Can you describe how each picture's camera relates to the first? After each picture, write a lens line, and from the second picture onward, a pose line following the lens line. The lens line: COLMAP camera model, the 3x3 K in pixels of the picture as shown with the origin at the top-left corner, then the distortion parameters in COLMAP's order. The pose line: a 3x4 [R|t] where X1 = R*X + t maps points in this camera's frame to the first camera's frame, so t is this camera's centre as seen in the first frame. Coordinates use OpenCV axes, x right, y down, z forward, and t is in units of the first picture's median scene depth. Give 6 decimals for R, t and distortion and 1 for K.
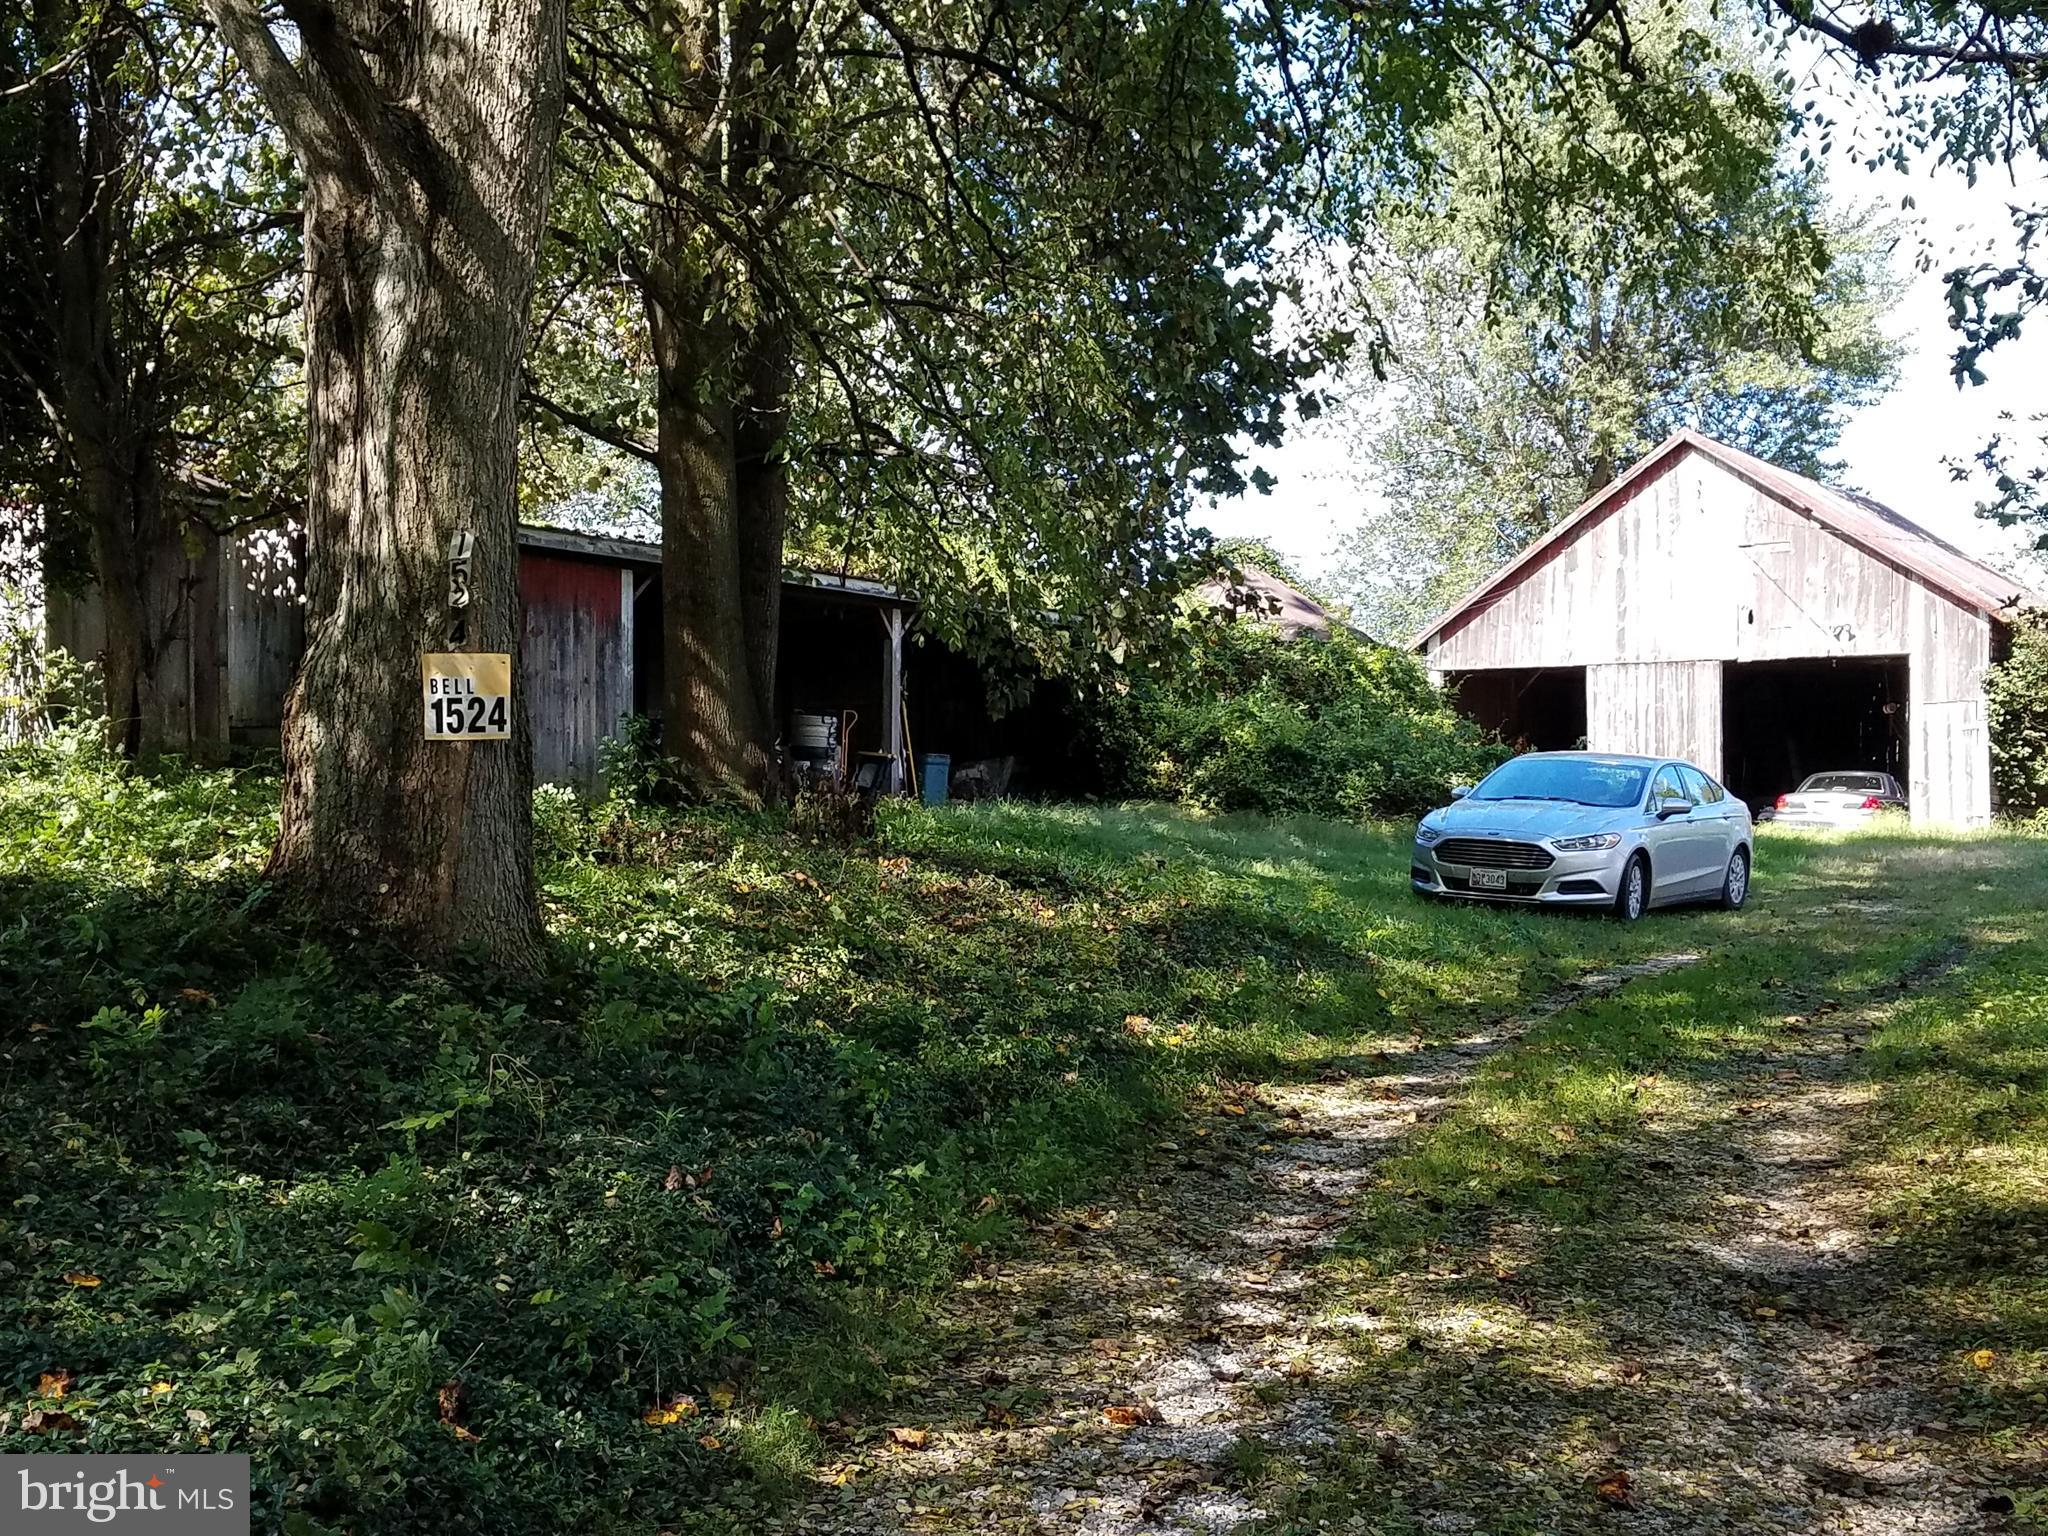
lens RADIAL K [[1563.2, 0, 1025.5], [0, 1563.2, 746.3], [0, 0, 1]] dist [-0.001181, 0.002313]
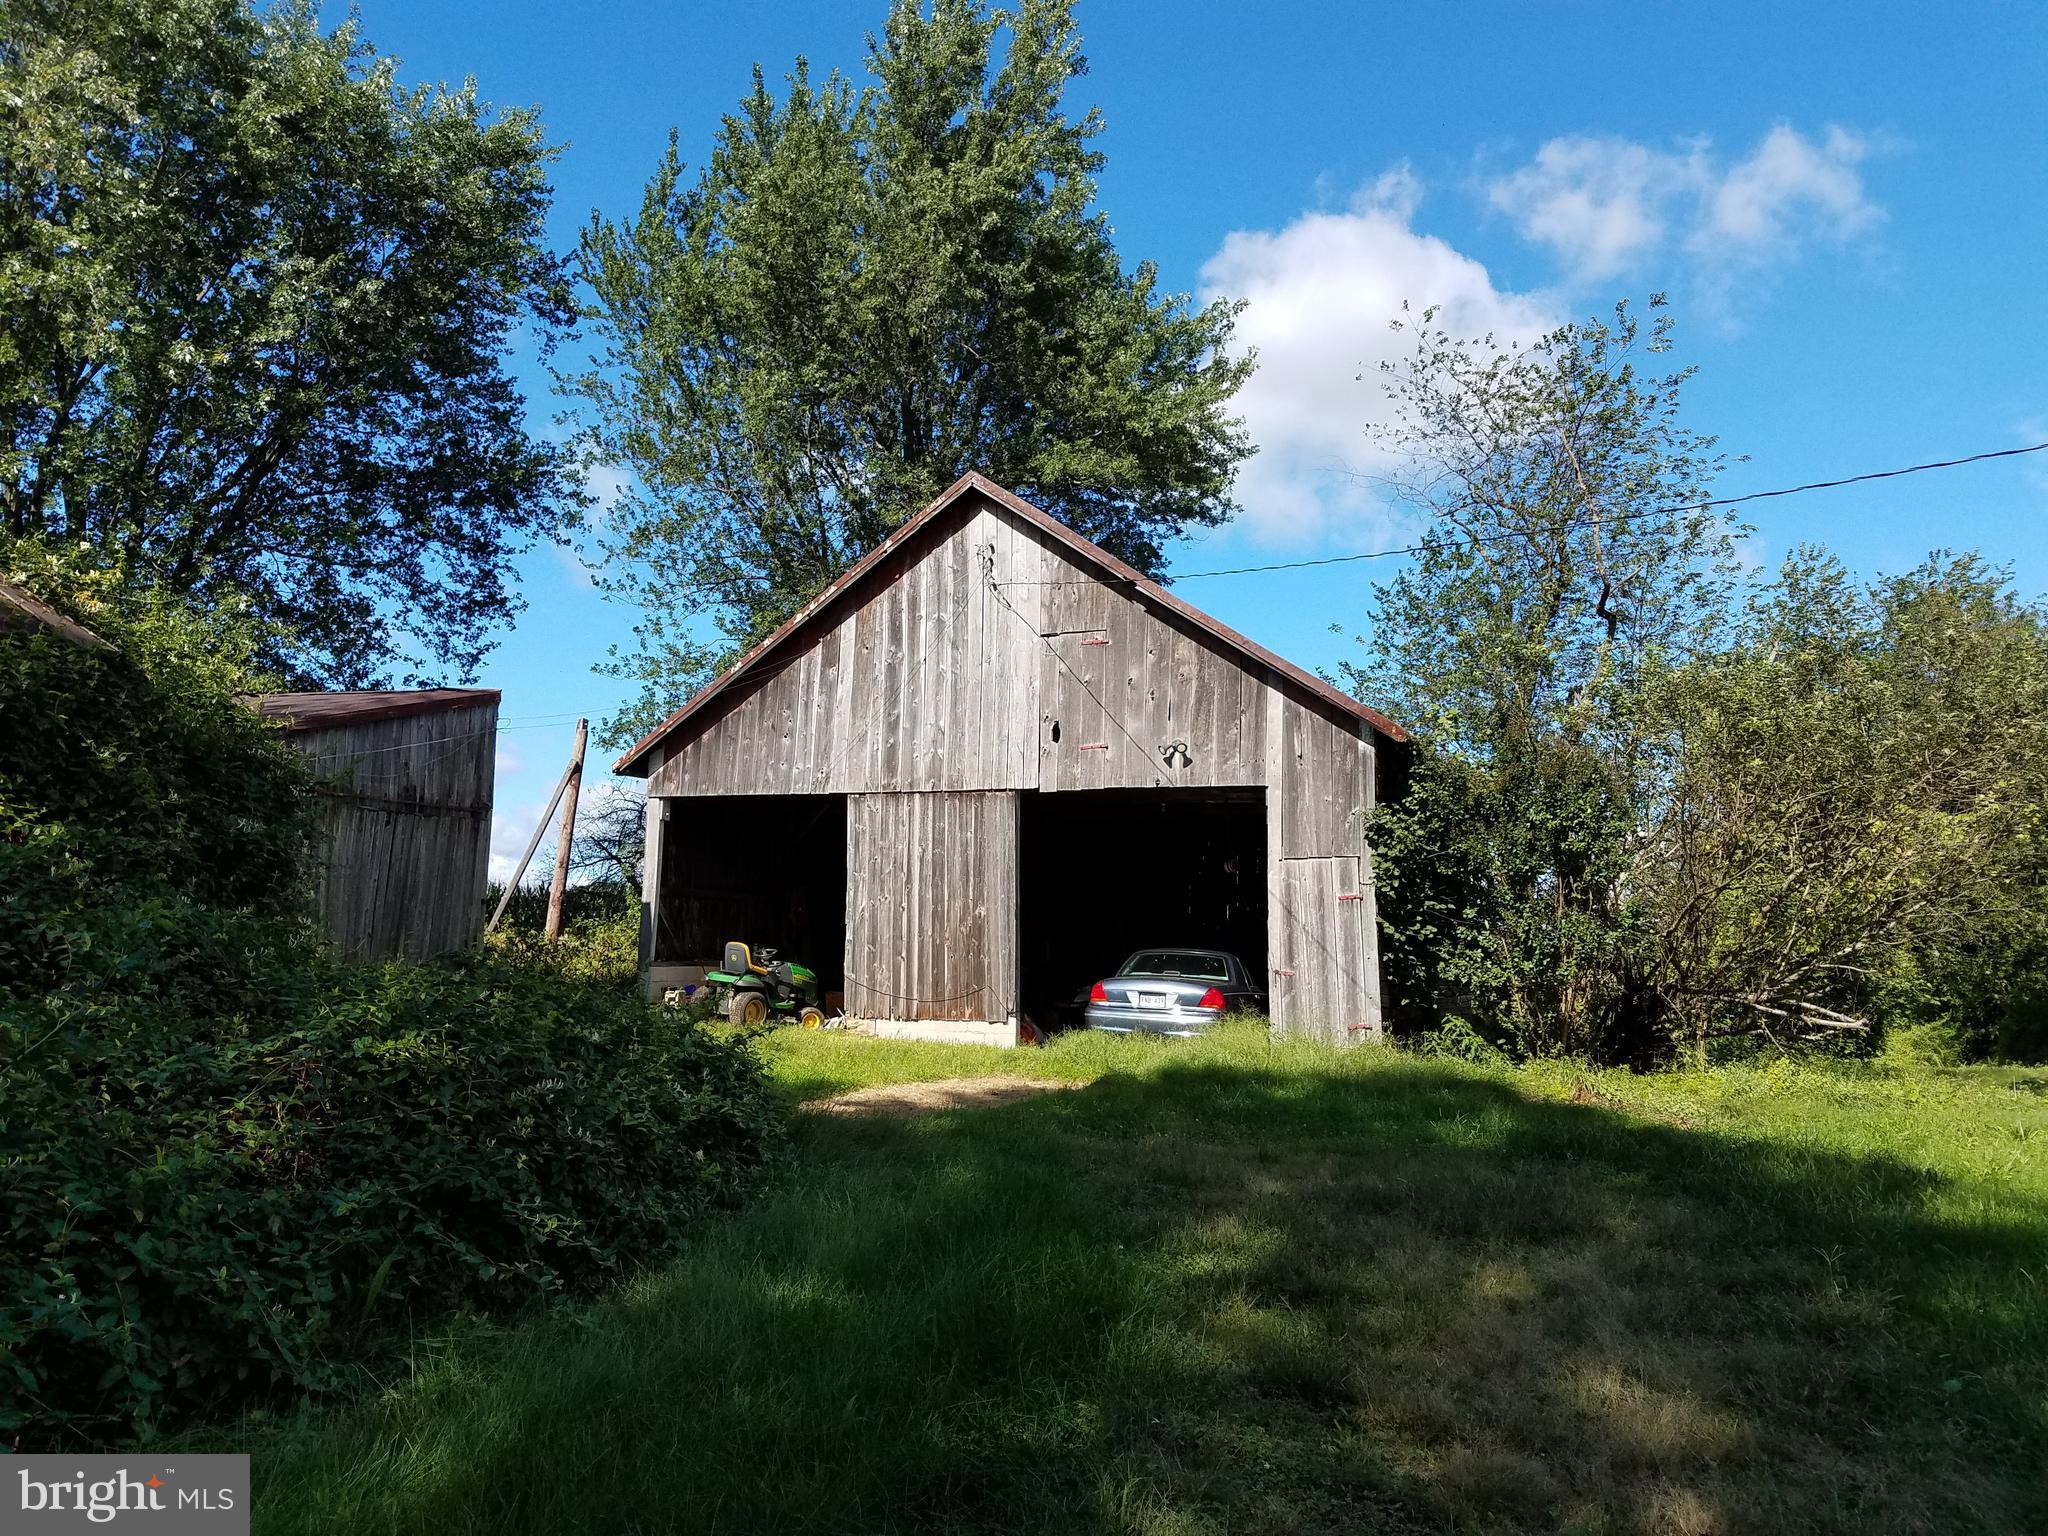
lens RADIAL K [[1563.2, 0, 1024.7], [0, 1563.2, 766.4], [0, 0, 1]] dist [-0.001181, 0.002313]
pose [[0.908138, 0.025425, 0.417898, 0.161178], [0.002445, 0.997815, -0.066020, -0.020746], [-0.418664, 0.060977, 0.906092, 0.381093]]
